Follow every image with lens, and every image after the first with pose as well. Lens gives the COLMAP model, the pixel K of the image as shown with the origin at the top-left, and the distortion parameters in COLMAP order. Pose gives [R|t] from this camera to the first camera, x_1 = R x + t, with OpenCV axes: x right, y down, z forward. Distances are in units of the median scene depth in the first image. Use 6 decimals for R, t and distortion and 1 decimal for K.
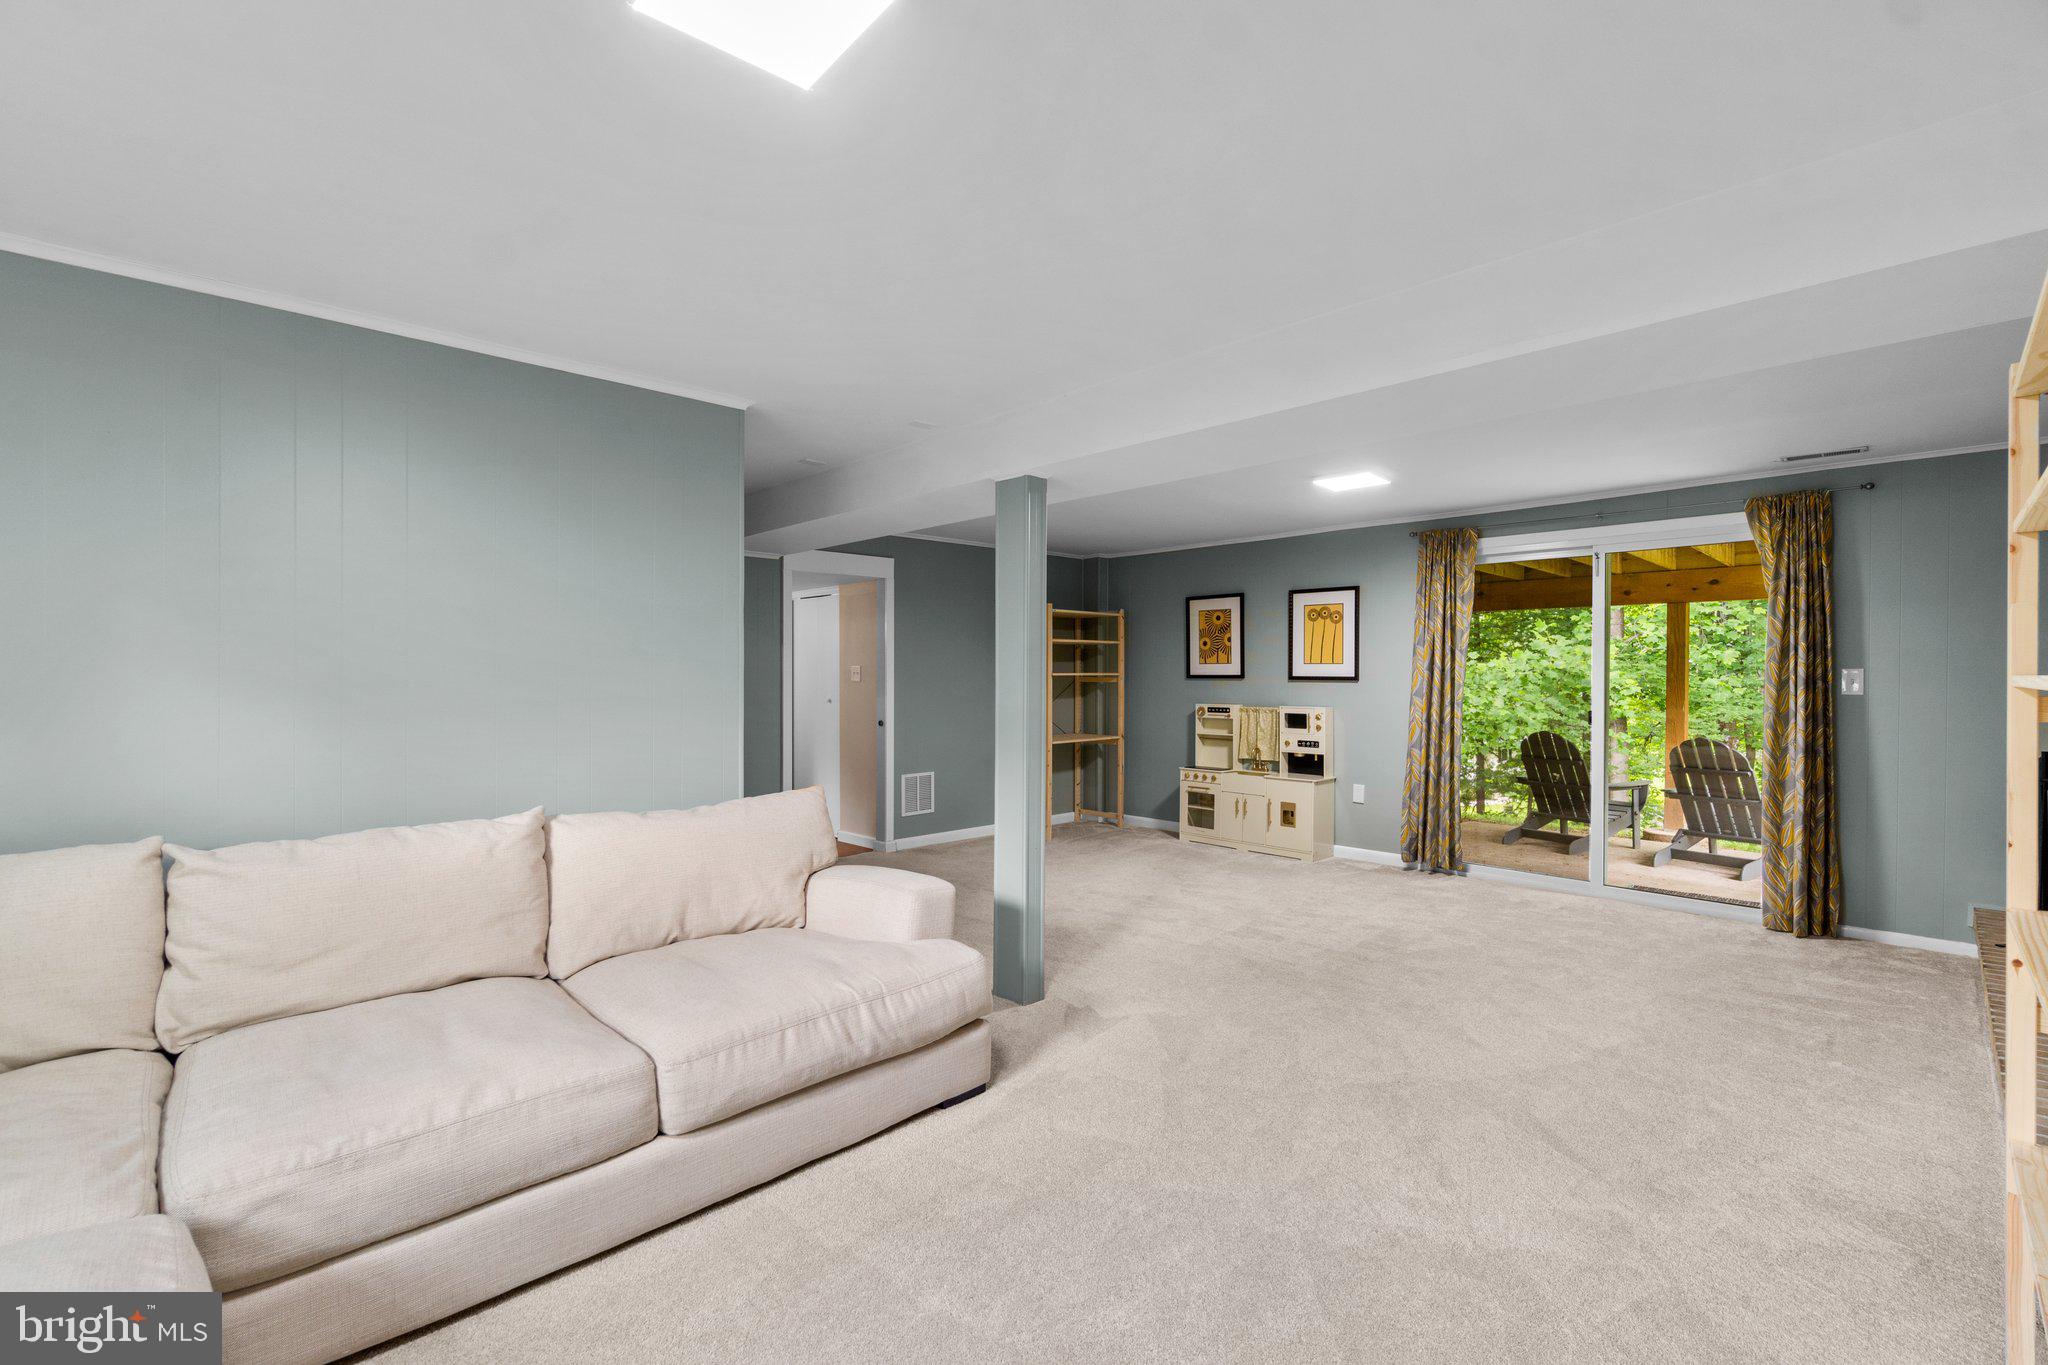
lens RADIAL K [[893.8, 0, 1019.7], [0, 893.8, 680.7], [0, 0, 1]] dist [-0.004076, 0.001636]
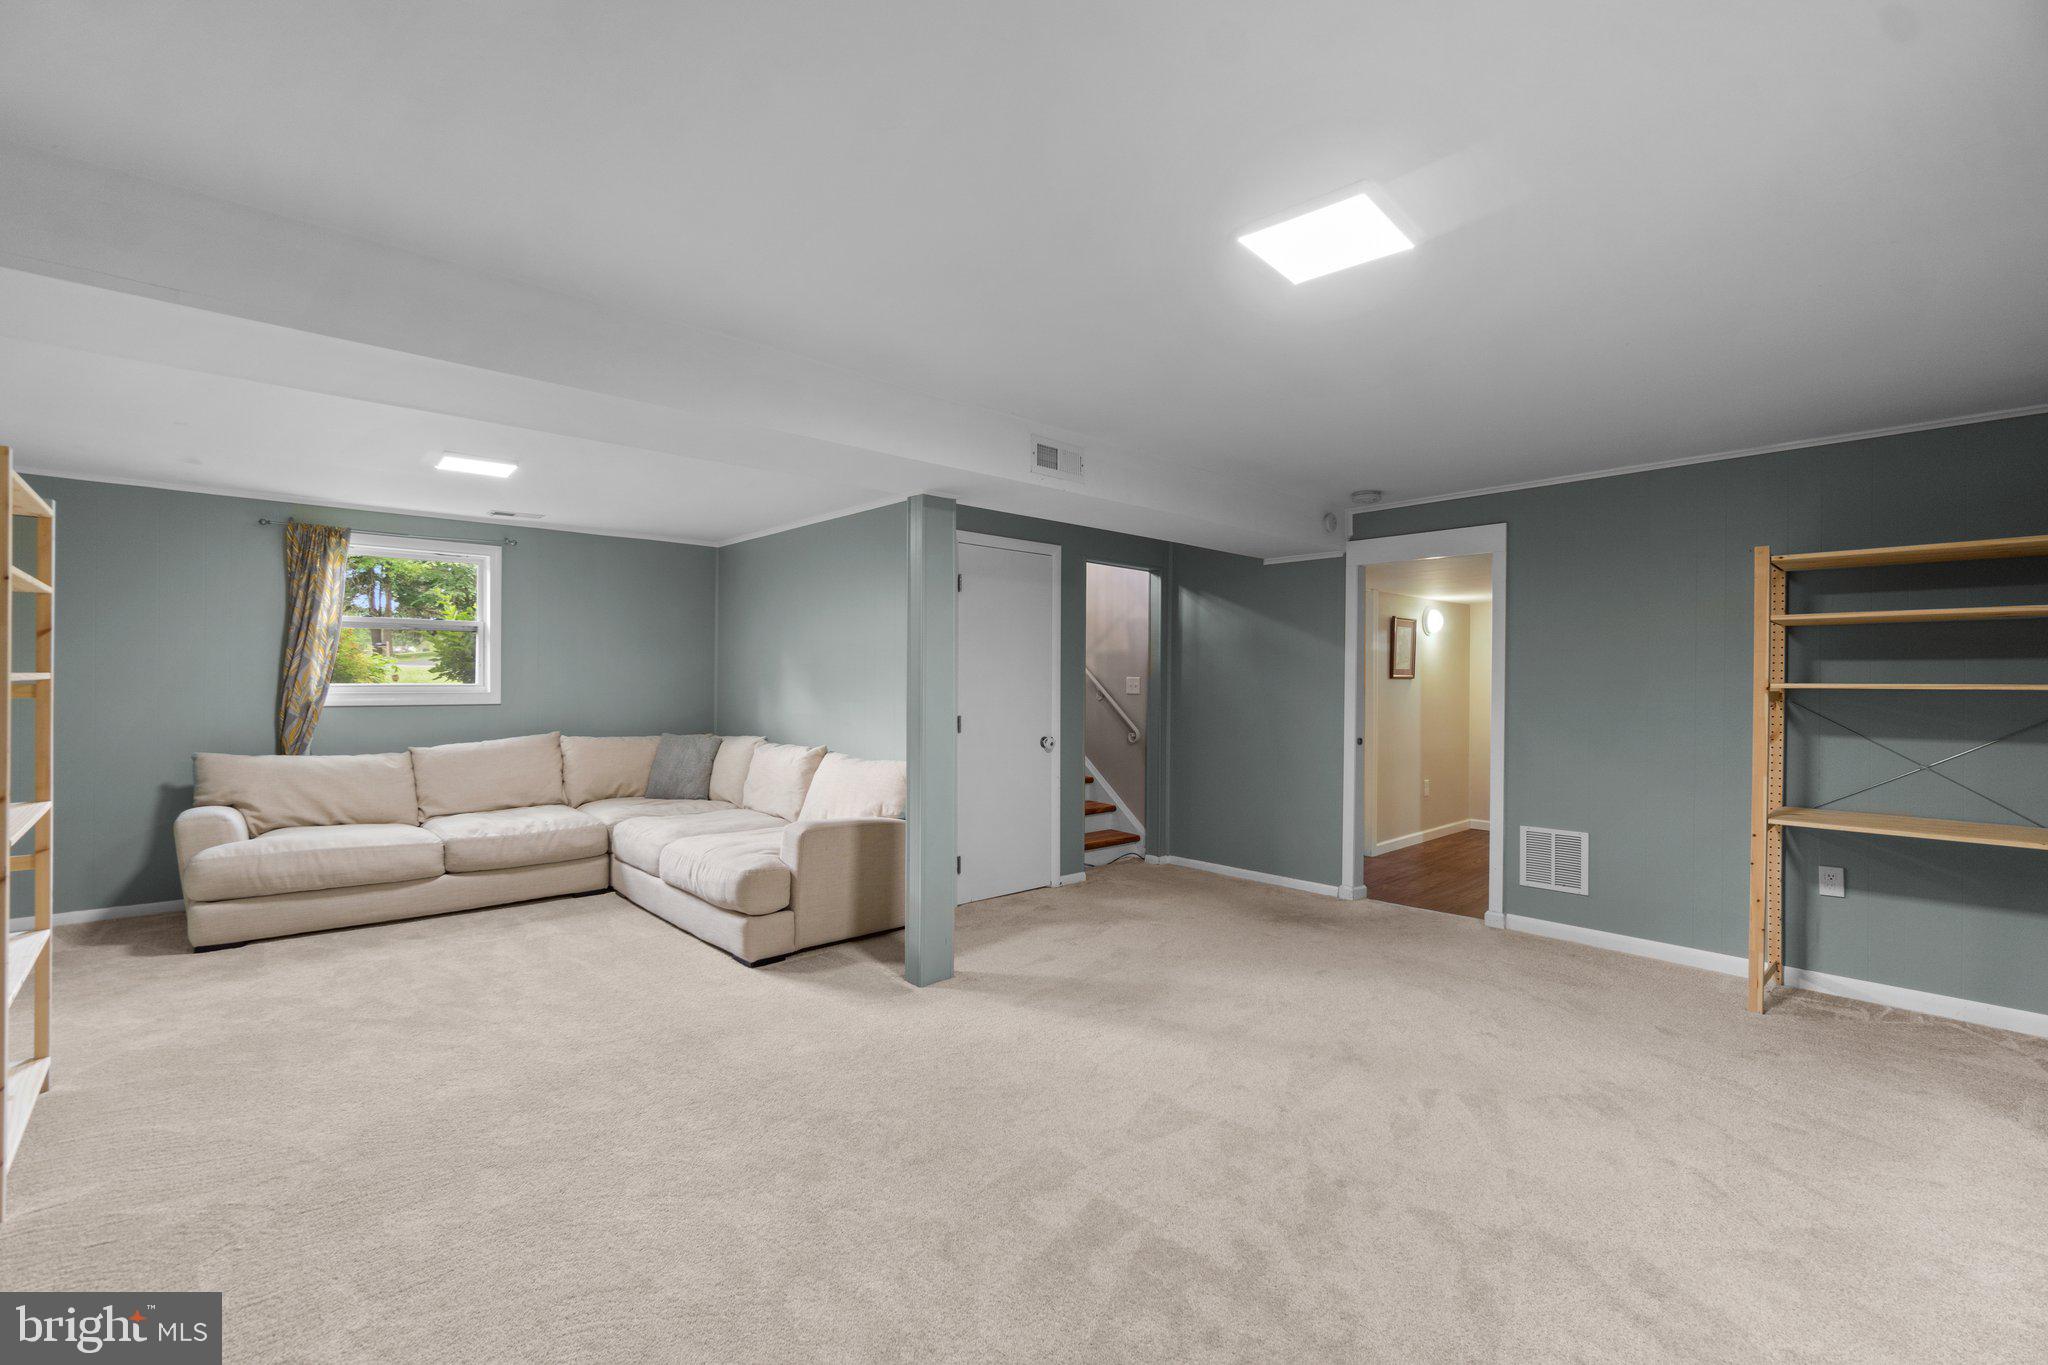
lens RADIAL K [[893.8, 0, 1019.8], [0, 893.8, 679.4], [0, 0, 1]] dist [-0.004076, 0.001636]
pose [[-0.027361, 0.000714, -0.999625, 0.784917], [-0.012483, 0.999922, 0.001056, -0.008394], [0.999548, 0.012507, -0.027350, 0.833720]]
